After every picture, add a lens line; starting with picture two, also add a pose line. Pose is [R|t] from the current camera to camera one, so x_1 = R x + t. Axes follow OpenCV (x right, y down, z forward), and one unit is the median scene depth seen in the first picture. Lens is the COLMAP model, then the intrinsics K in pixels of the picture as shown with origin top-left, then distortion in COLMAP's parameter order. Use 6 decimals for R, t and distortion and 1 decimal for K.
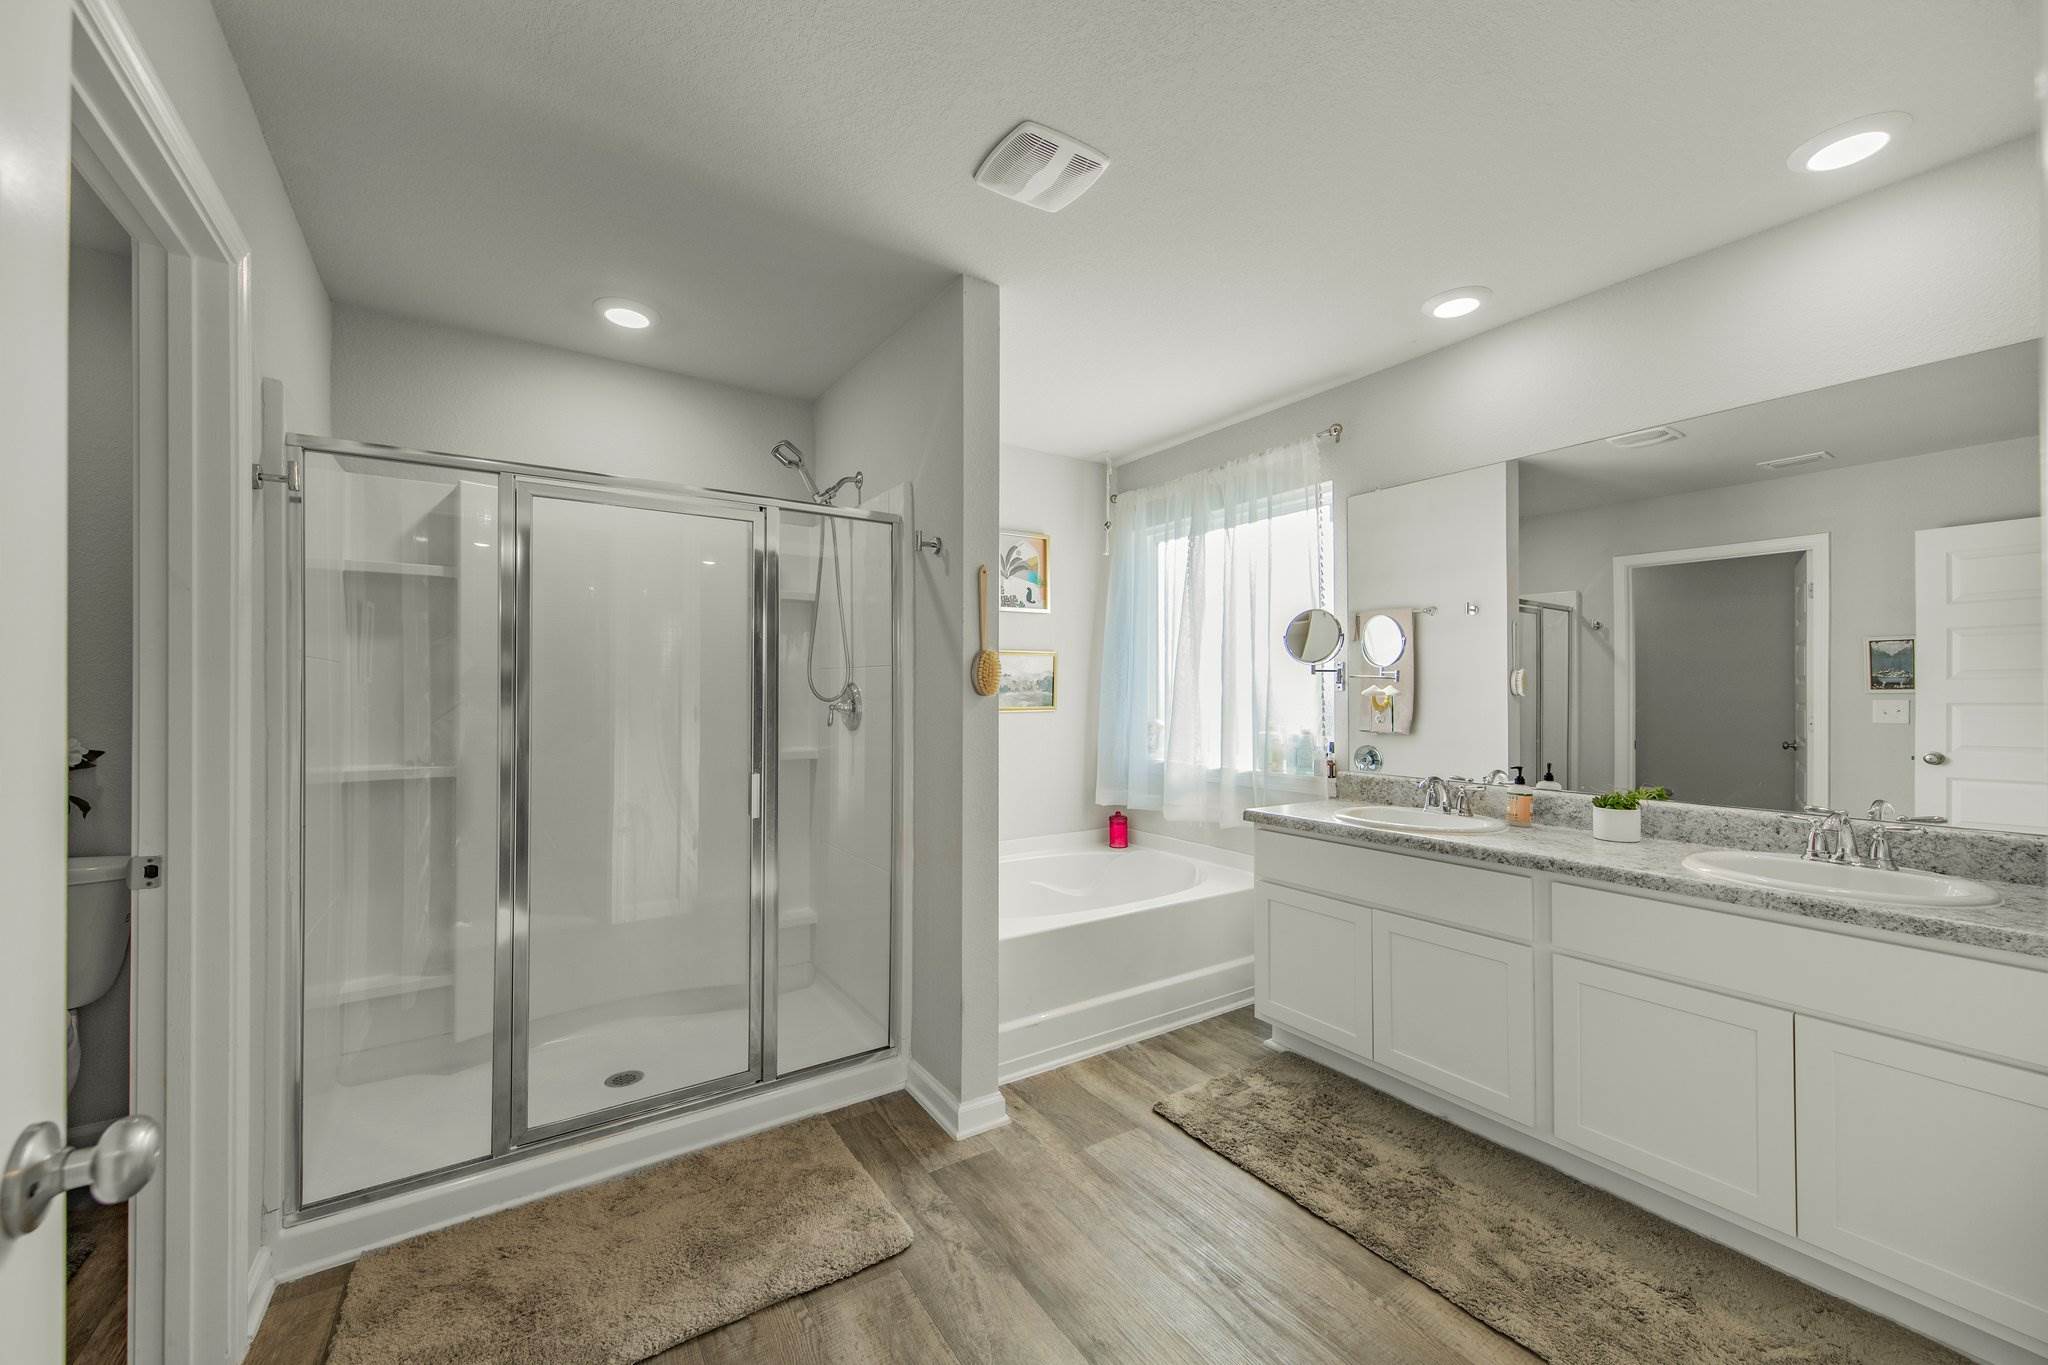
lens RADIAL K [[809.0, 0, 1024.0], [0, 809.0, 682.5], [0, 0, 1]] dist [0.001054, 0.000112]
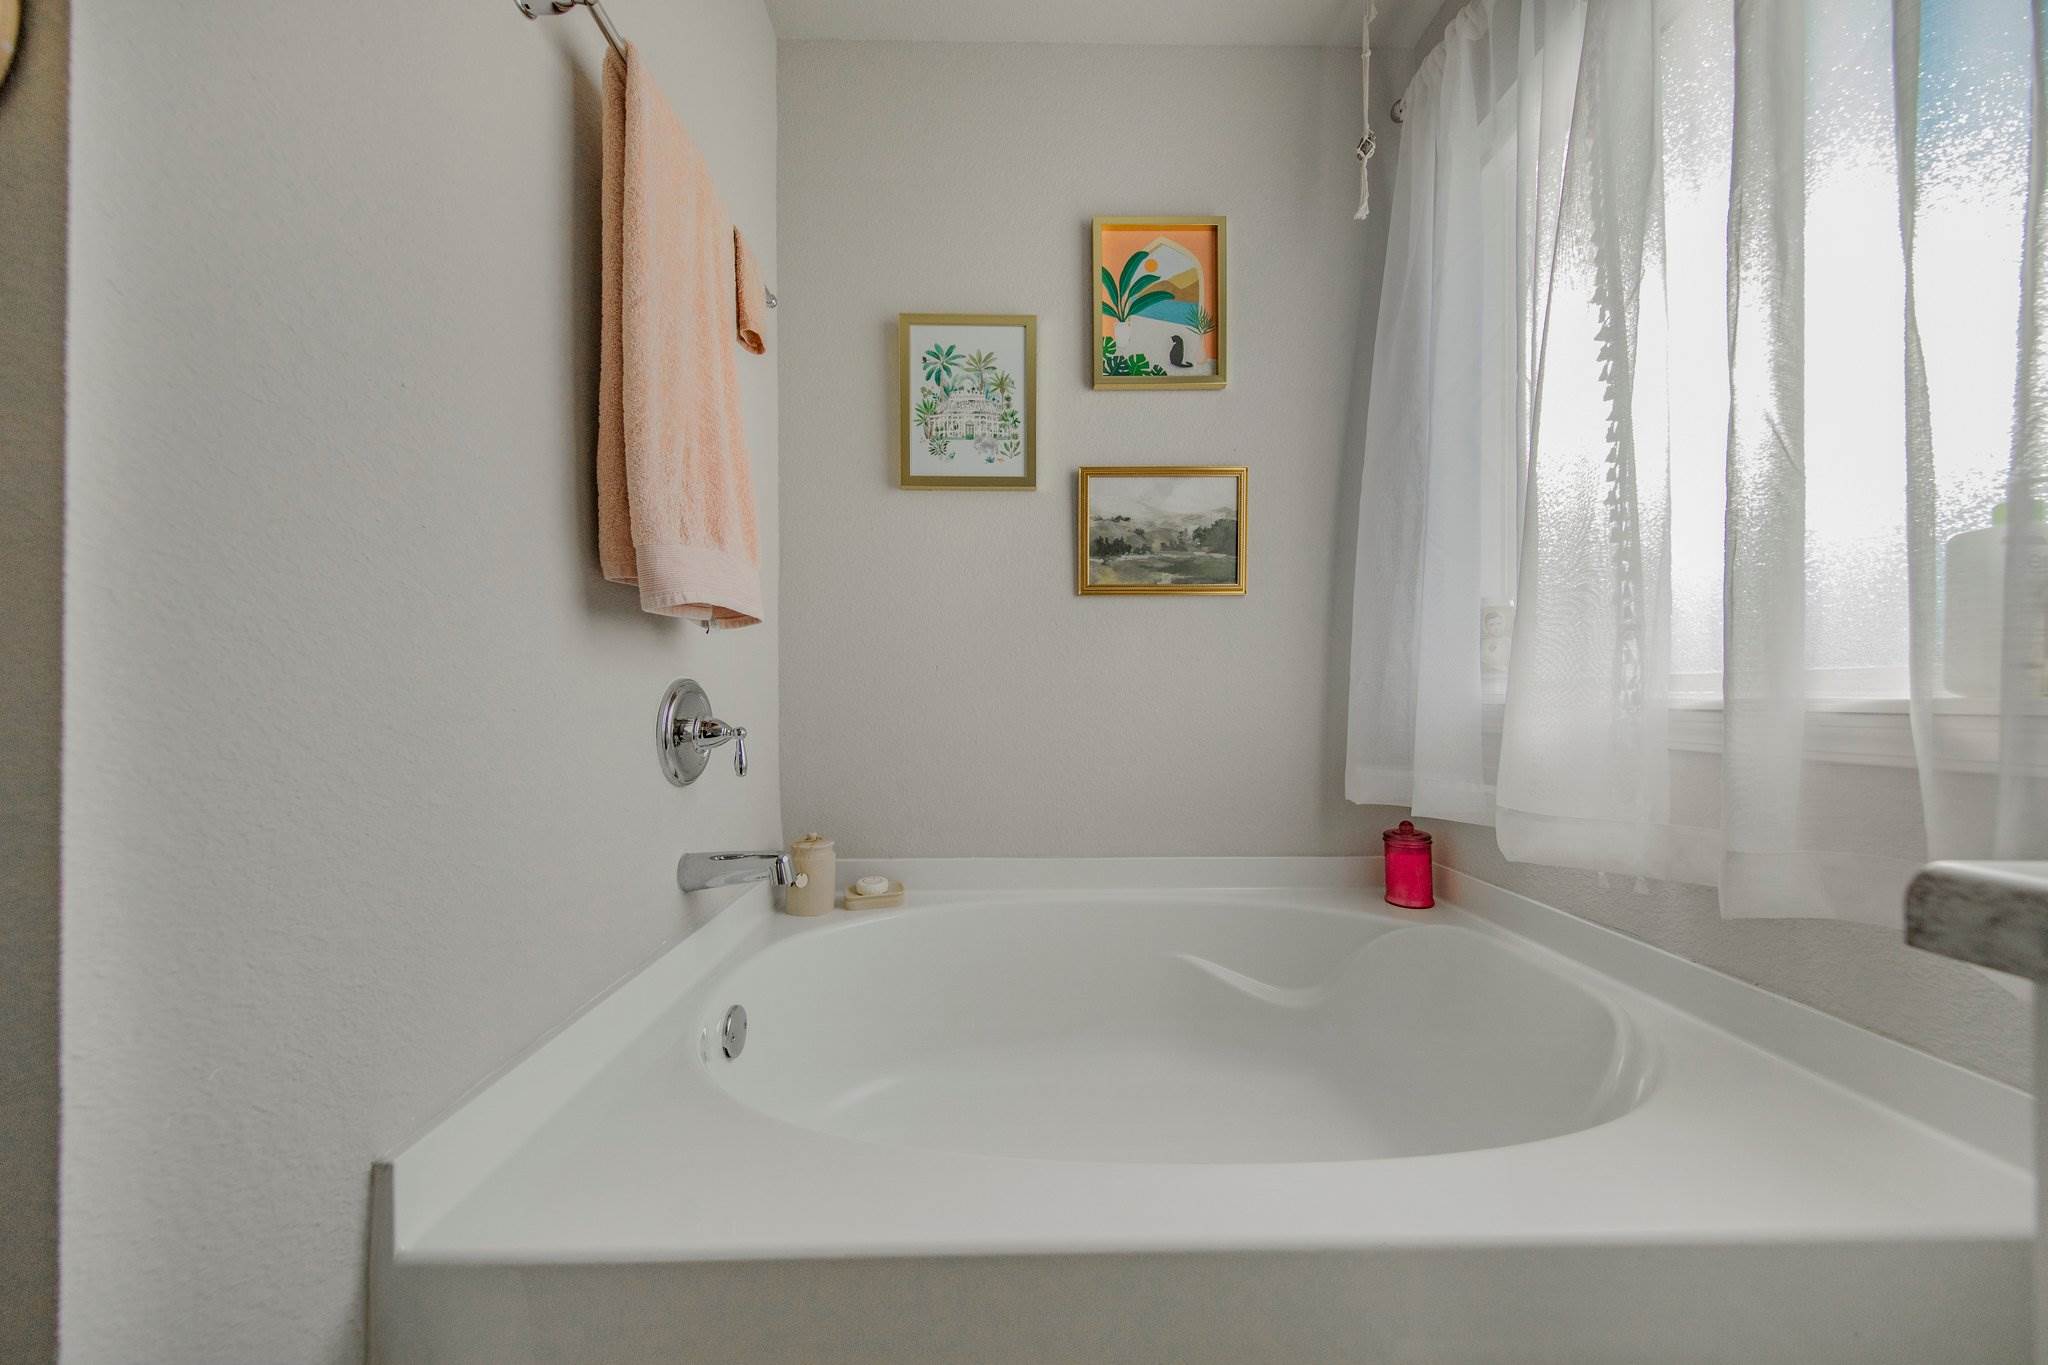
lens RADIAL K [[719.8, 0, 1024.0], [0, 719.8, 682.5], [0, 0, 1]] dist [0.025530, 0.000008]
pose [[0.853628, -0.008981, -0.520806, 0.151026], [0.007334, 0.999959, -0.005222, 0.089674], [0.520831, 0.000638, 0.853659, 0.588048]]
